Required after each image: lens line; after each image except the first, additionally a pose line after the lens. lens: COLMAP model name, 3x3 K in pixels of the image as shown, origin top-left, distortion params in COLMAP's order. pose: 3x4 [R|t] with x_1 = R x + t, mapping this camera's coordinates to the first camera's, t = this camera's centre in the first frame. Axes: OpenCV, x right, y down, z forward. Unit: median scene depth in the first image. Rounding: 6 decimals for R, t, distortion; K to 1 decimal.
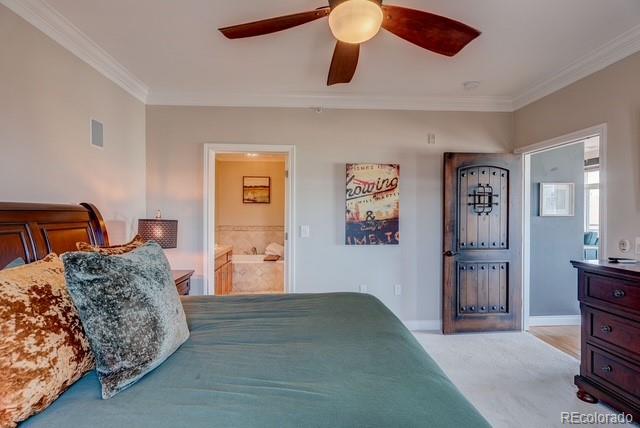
lens RADIAL K [[297.4, 0, 319.8], [0, 297.4, 212.6], [0, 0, 1]] dist [0.000312, -0.000170]
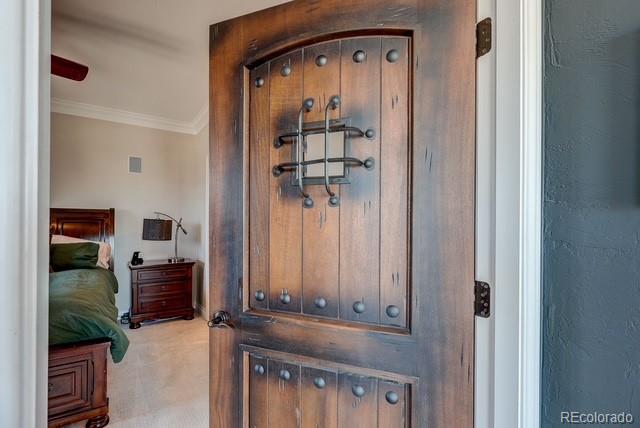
lens RADIAL K [[297.4, 0, 319.8], [0, 297.4, 215.5], [0, 0, 1]] dist [0.000312, -0.000170]
pose [[0.891680, 0.004382, -0.452646, 0.162415], [0.003345, 0.999862, 0.016269, 0.003030], [0.452655, -0.016021, 0.891542, 0.174978]]
